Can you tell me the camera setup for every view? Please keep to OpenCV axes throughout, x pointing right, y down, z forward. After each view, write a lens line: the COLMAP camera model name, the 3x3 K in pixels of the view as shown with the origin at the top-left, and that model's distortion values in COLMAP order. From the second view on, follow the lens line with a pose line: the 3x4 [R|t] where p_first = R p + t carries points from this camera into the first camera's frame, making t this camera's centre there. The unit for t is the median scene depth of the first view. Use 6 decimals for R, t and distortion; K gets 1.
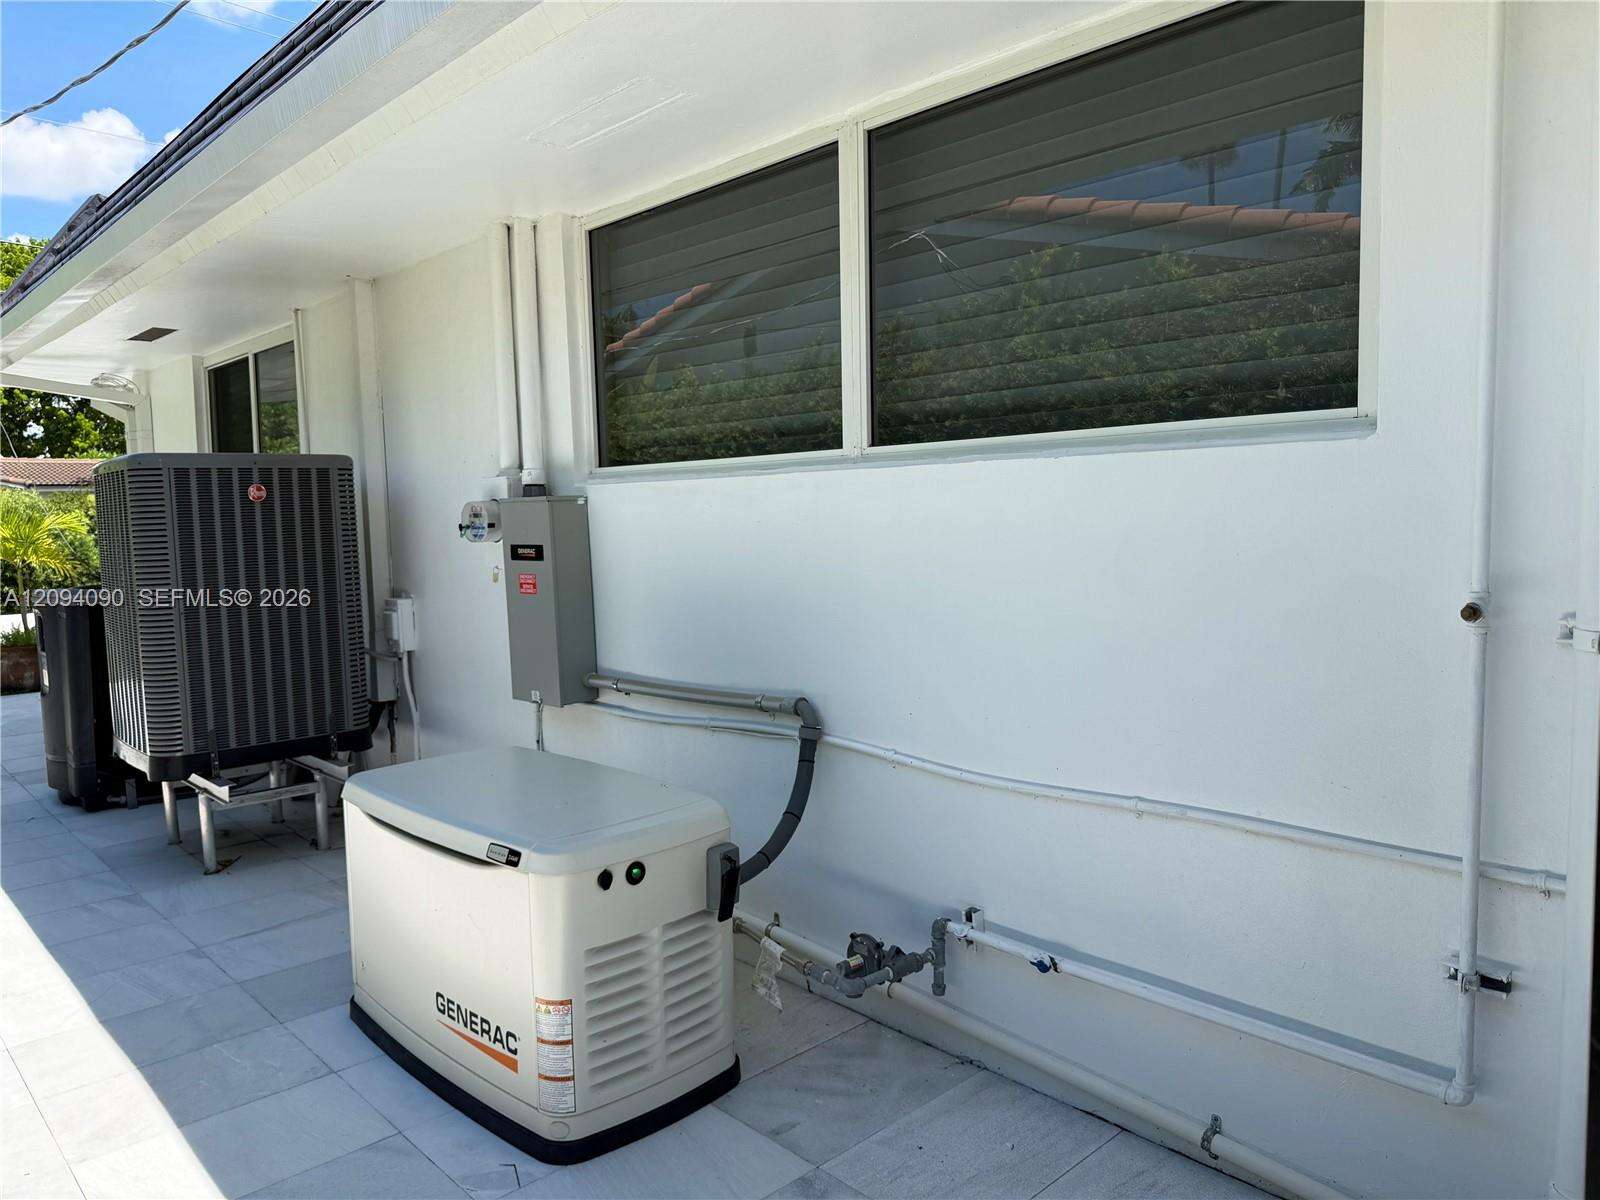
lens RADIAL K [[1096.1, 0, 780.8], [0, 1096.1, 621.2], [0, 0, 1]] dist [0.035394, -0.039836]
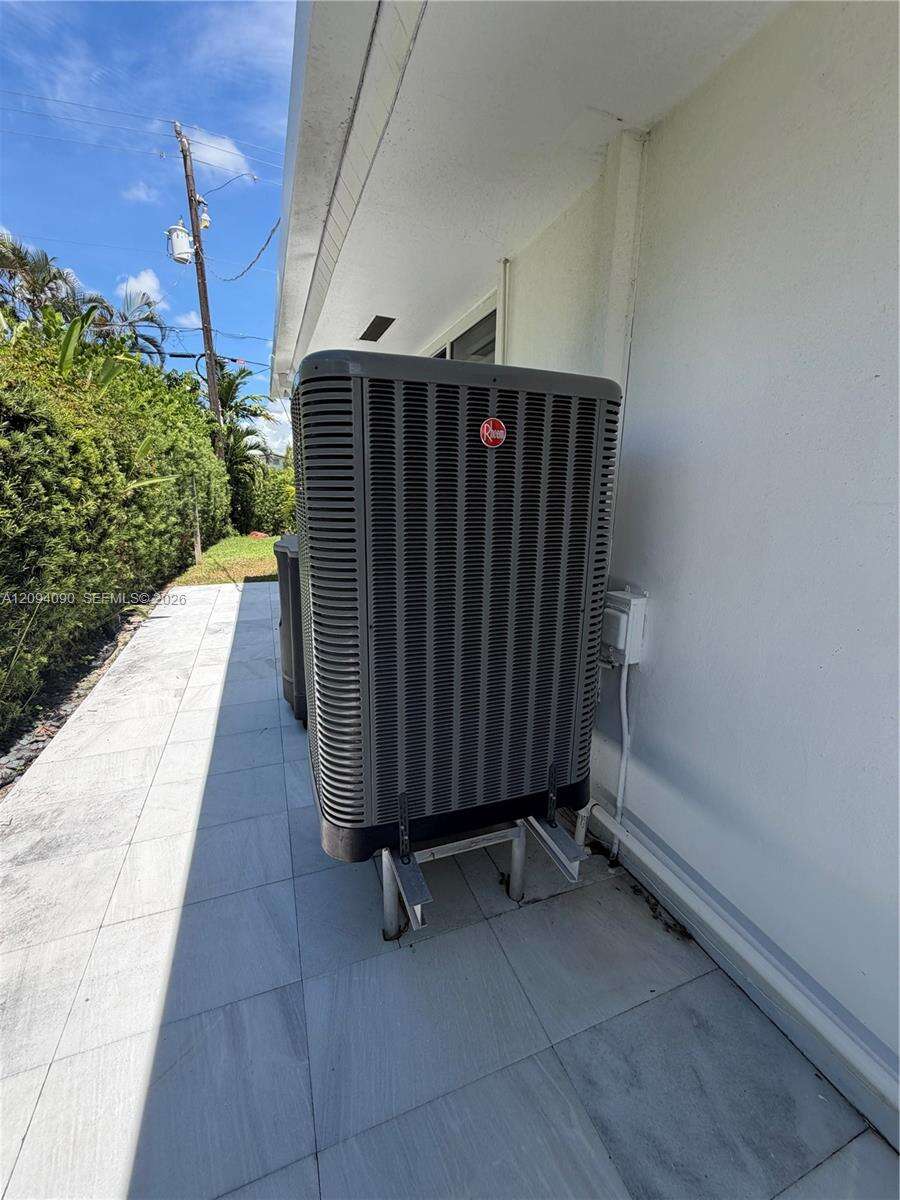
lens RADIAL K [[471.3, 0, 446.3], [0, 471.3, 593.5], [0, 0, 1]] dist [0.020891, 0.000022]
pose [[0.927014, 0.104193, -0.360262, -0.383230], [-0.067296, 0.991254, 0.113521, -0.055484], [0.368940, -0.080992, 0.925918, 0.720988]]
